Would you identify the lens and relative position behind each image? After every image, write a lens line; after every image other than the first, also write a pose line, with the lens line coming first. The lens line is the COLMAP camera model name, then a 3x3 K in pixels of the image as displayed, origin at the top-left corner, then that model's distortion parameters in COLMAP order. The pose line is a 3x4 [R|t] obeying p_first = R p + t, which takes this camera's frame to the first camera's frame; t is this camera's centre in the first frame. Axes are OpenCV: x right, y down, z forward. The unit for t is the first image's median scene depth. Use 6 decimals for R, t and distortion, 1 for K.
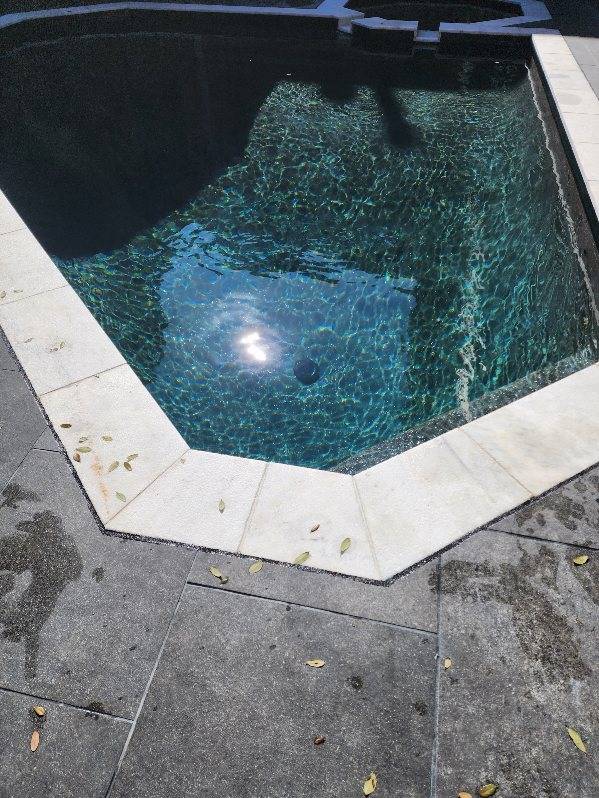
lens RADIAL K [[546.7, 0, 311.4], [0, 546.7, 398.0], [0, 0, 1]] dist [0.071236, -0.066594]
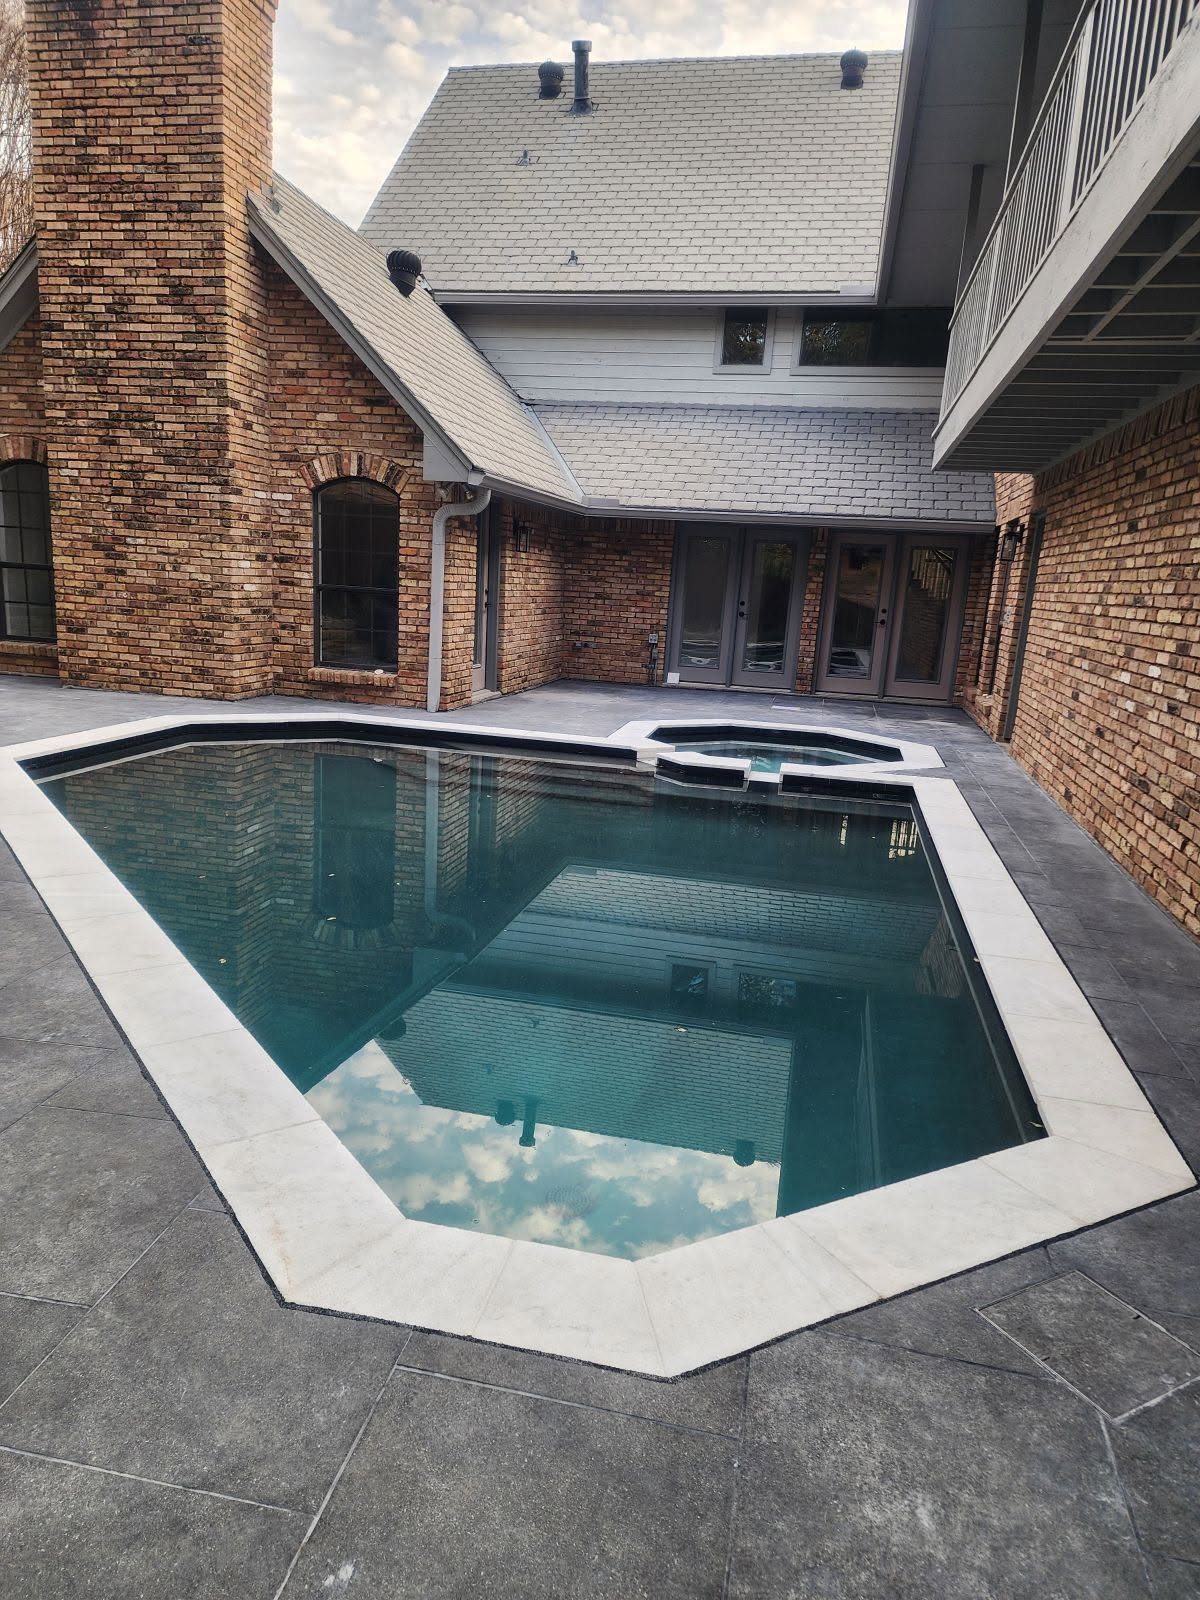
lens RADIAL K [[1096.2, 0, 623.9], [0, 1096.2, 797.9], [0, 0, 1]] dist [0.071236, -0.066594]
pose [[0.998108, 0.055922, 0.025556, -0.007386], [-0.034012, 0.848443, -0.528193, 0.459298], [-0.051221, 0.526324, 0.848740, -0.633357]]
